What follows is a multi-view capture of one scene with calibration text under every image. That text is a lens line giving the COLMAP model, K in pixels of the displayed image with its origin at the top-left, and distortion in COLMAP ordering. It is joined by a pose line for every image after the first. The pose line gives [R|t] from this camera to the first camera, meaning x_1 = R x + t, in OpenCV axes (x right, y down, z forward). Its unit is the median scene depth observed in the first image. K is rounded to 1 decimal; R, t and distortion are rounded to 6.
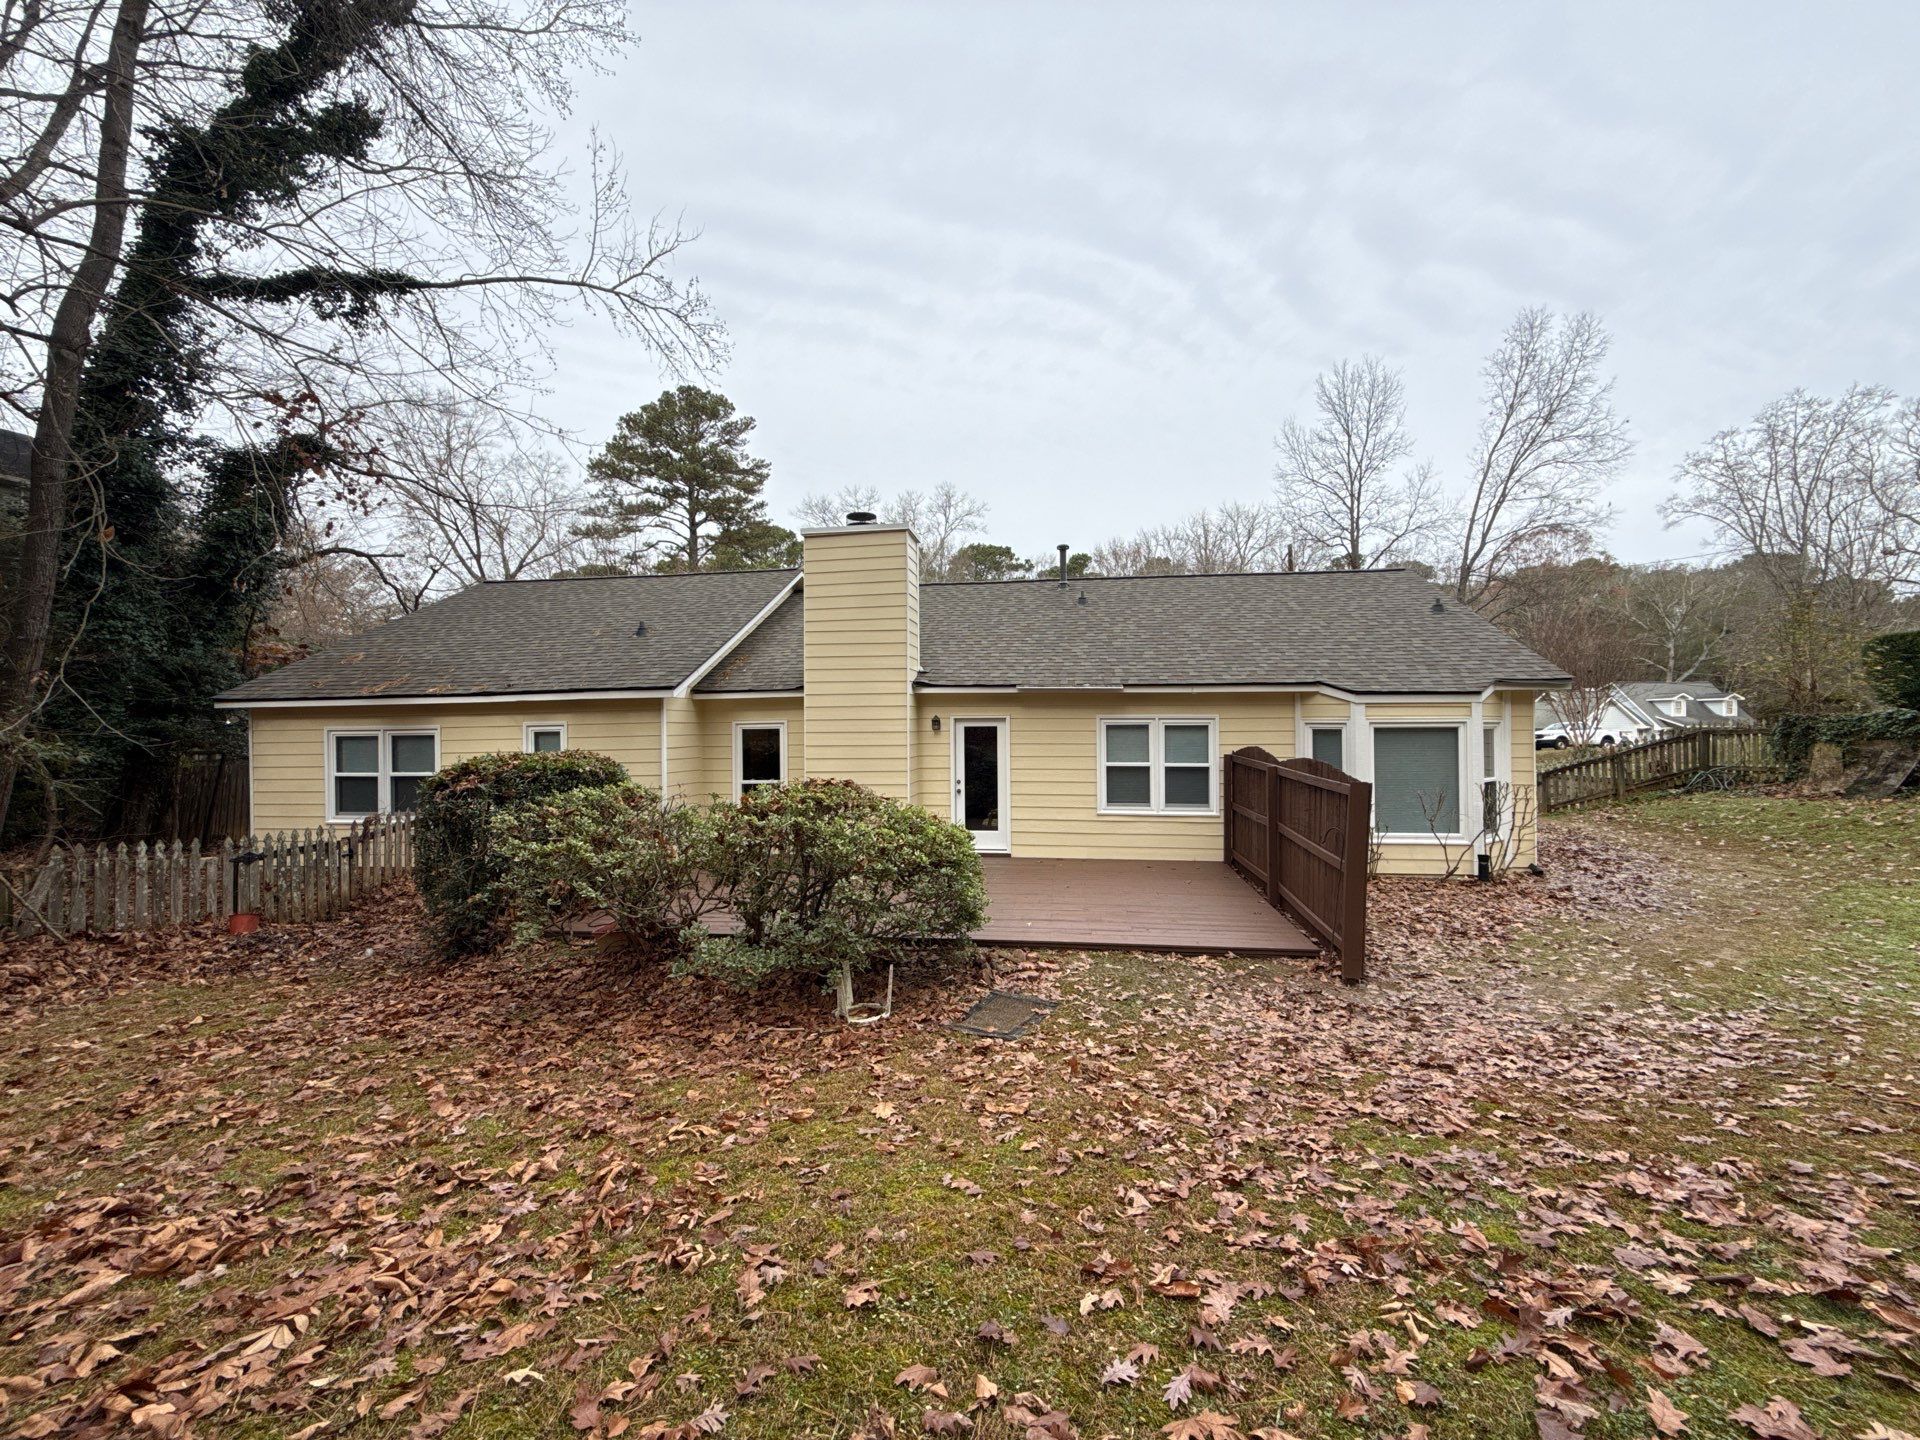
lens RADIAL K [[752.1, 0, 955.8], [0, 752.1, 724.2], [0, 0, 1]] dist [-0.003464, -0.000478]
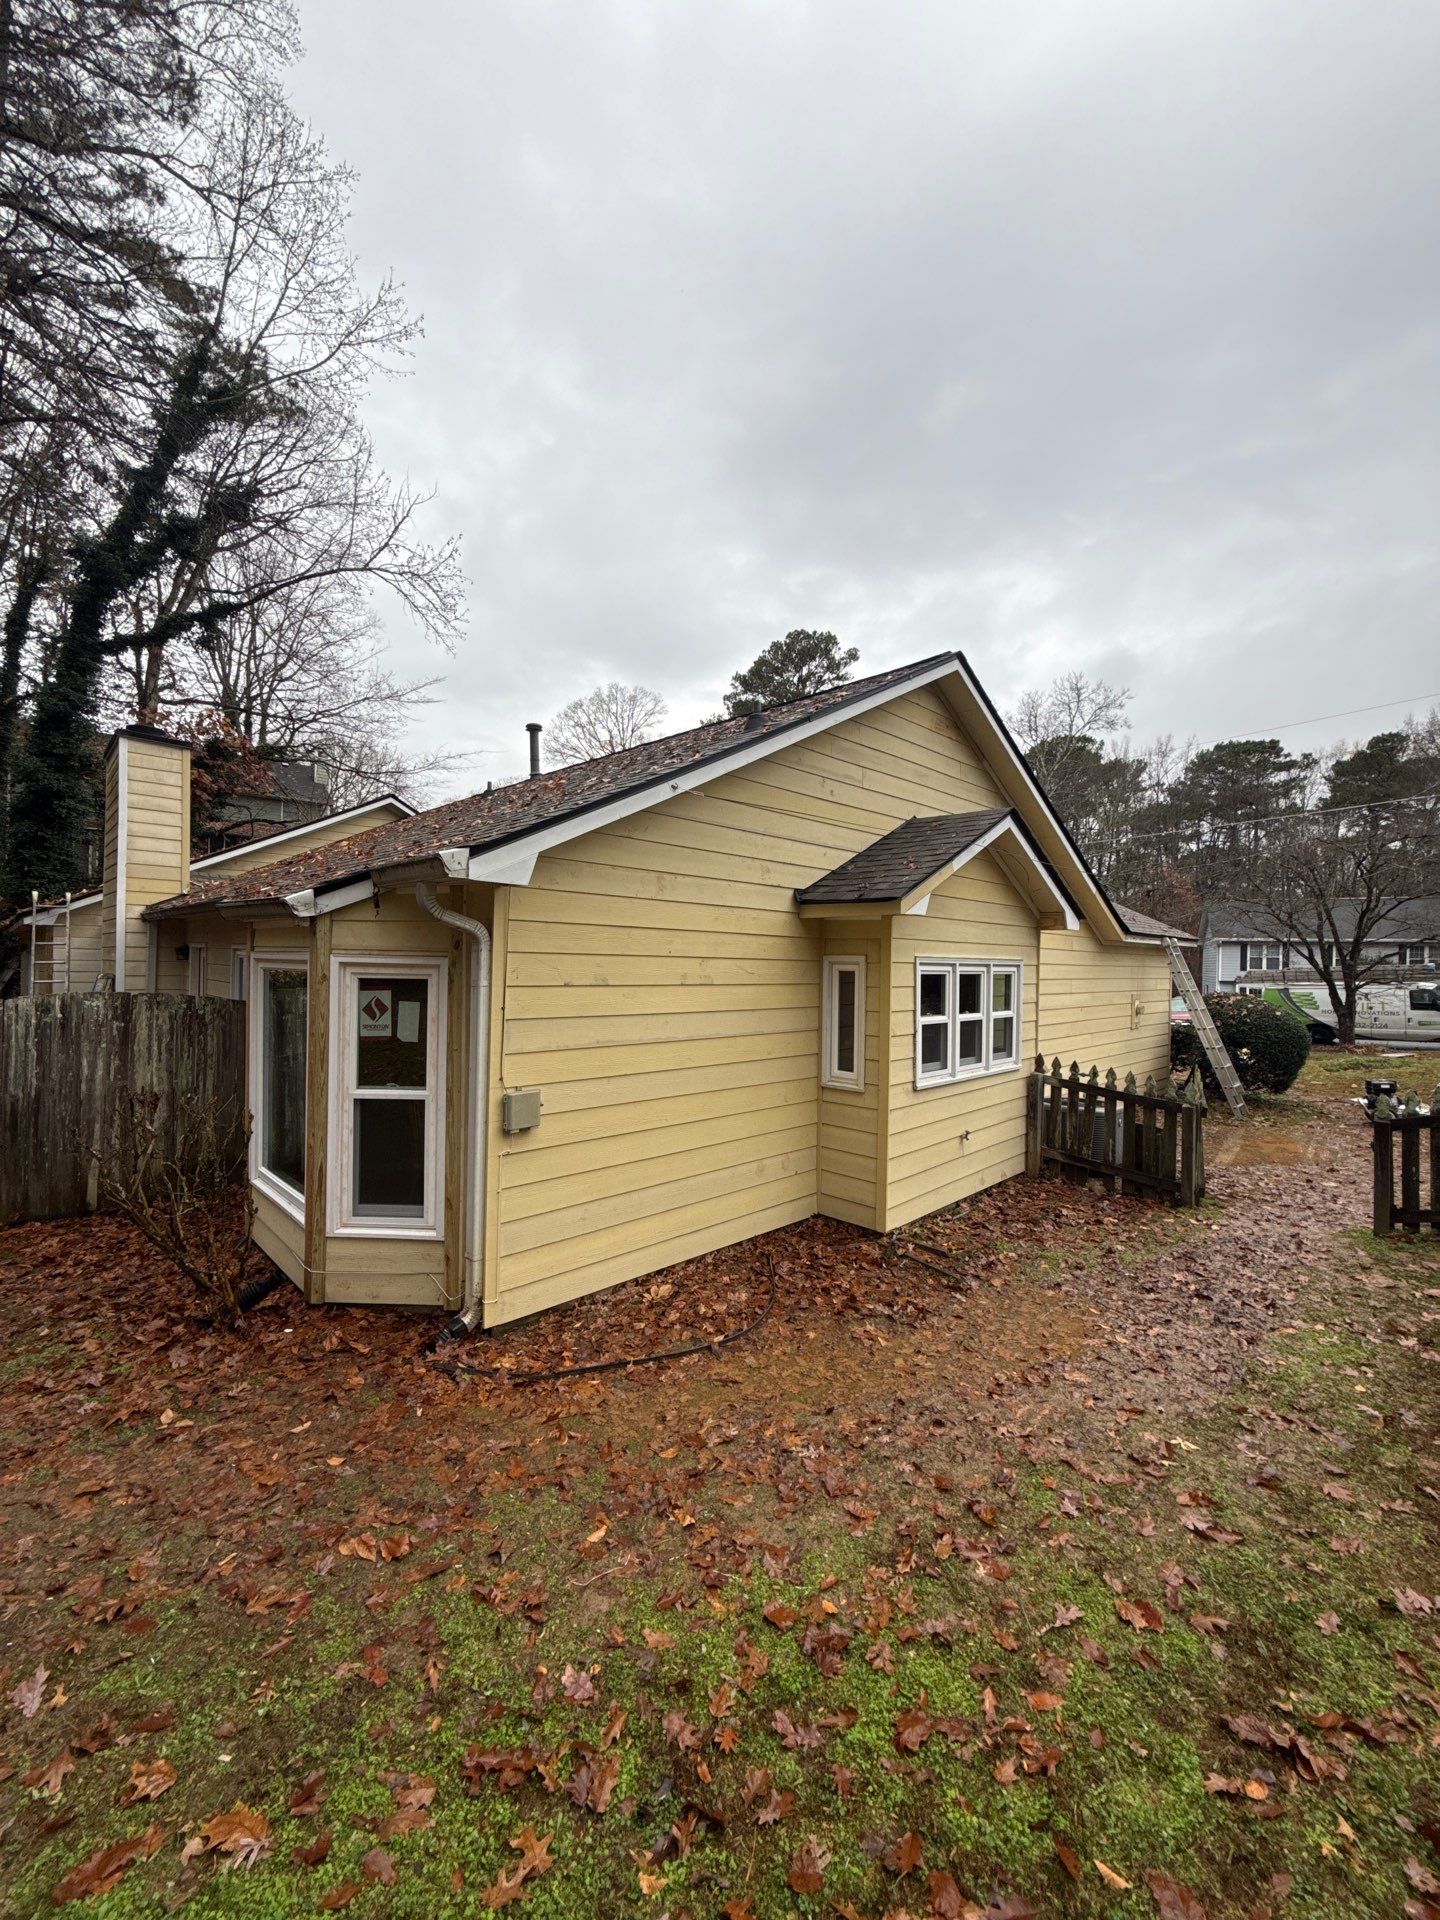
lens RADIAL K [[752.1, 0, 715.9], [0, 752.1, 958.4], [0, 0, 1]] dist [-0.003464, -0.000478]
pose [[0.795787, 0.018414, -0.605297, 0.771222], [-0.023824, 0.999716, -0.000909, -0.007354], [0.605108, 0.015144, 0.795999, 0.527241]]
